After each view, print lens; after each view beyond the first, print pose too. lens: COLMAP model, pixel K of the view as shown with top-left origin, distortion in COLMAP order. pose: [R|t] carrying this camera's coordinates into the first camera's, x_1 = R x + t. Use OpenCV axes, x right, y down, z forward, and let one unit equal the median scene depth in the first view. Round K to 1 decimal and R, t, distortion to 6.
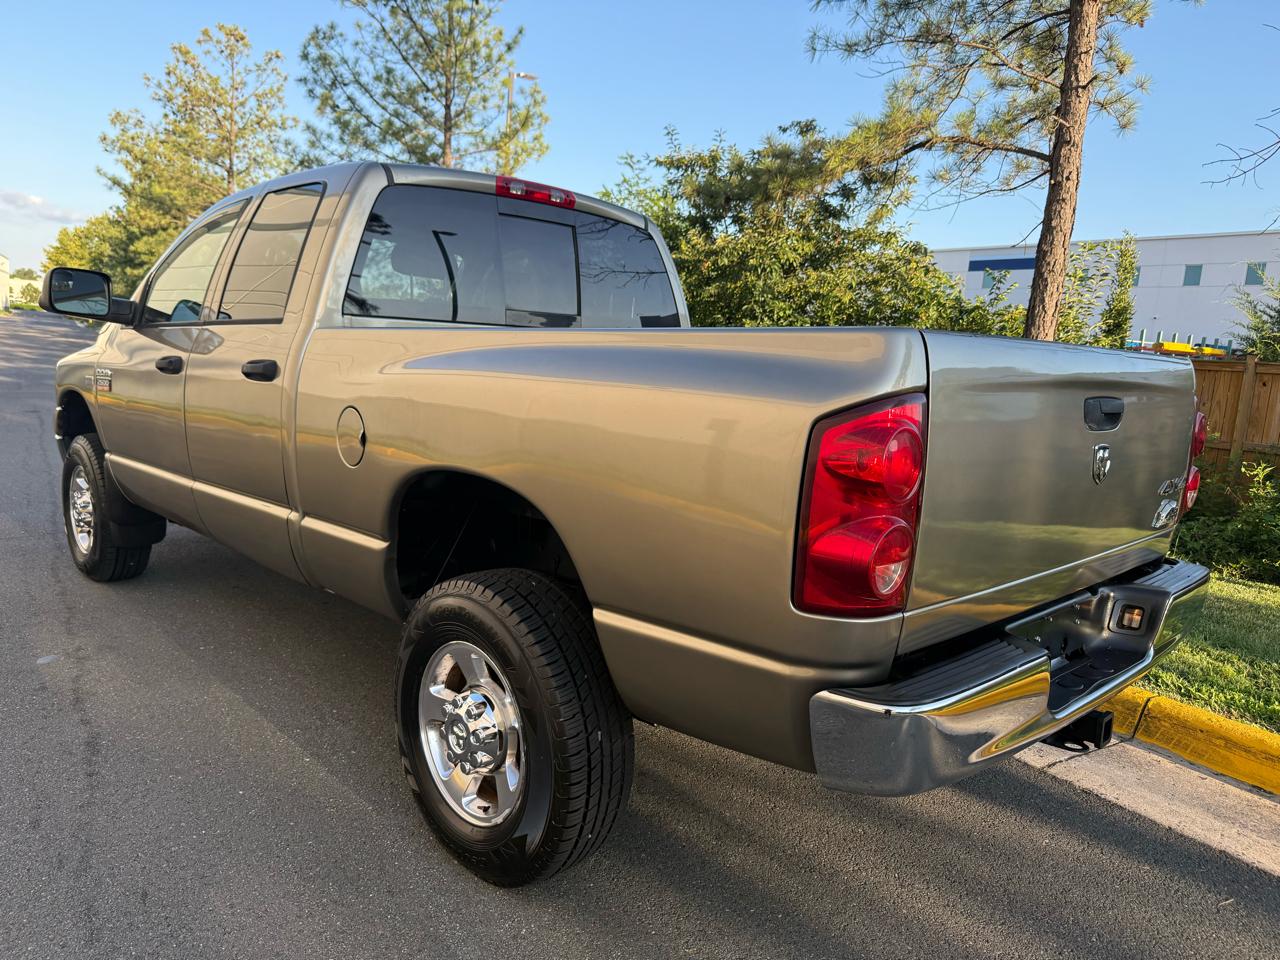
lens RADIAL K [[904.0, 0, 633.8], [0, 904.0, 480.1], [0, 0, 1]] dist [0.005439, -0.012811]
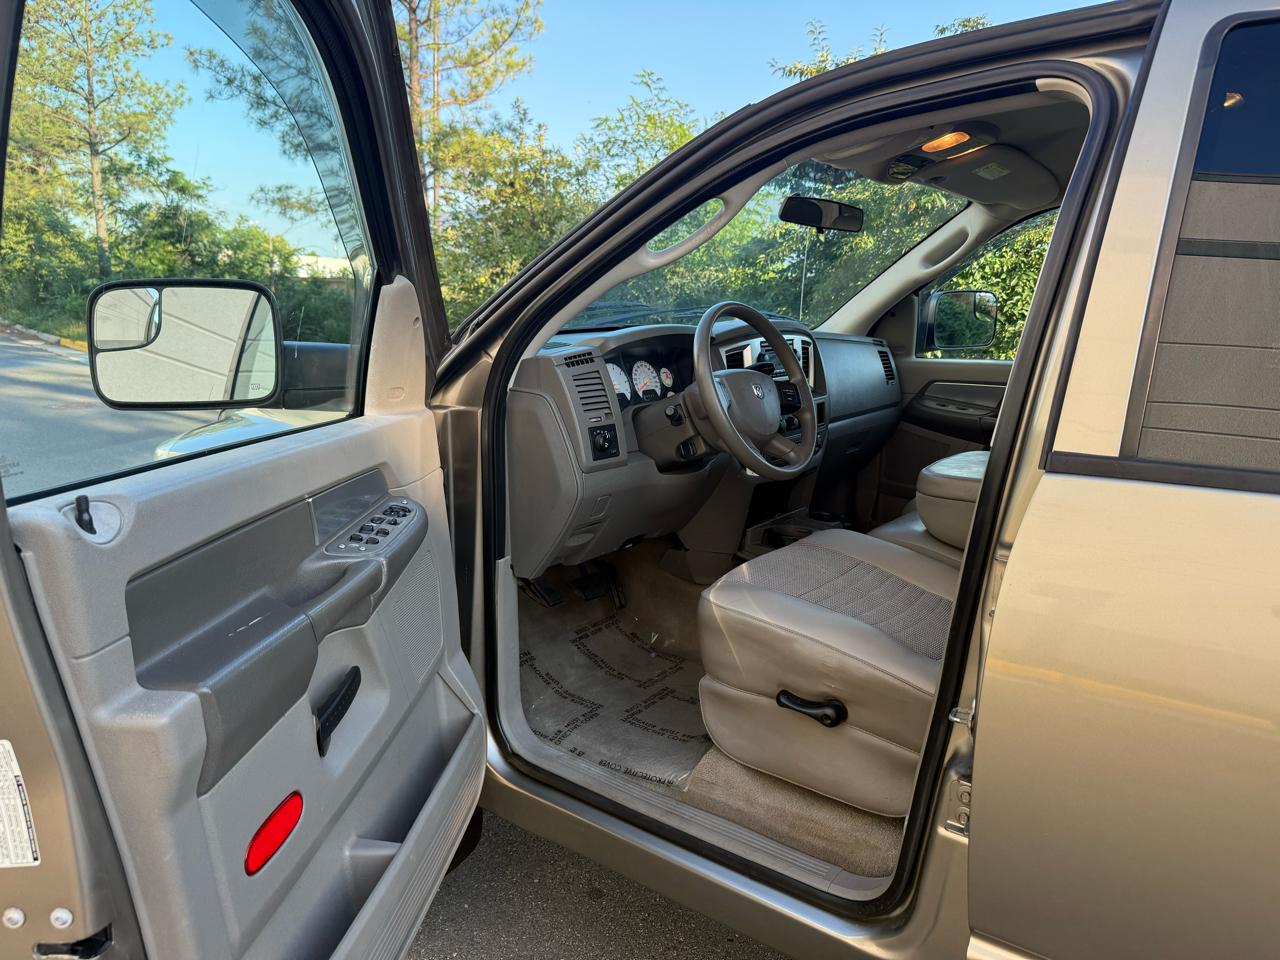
lens RADIAL K [[904.0, 0, 633.9], [0, 904.0, 483.3], [0, 0, 1]] dist [0.005439, -0.012811]
pose [[0.990611, -0.051290, 0.126727, -0.522145], [0.042760, 0.996690, 0.069138, -0.163301], [-0.129853, -0.063070, 0.989525, 0.604257]]
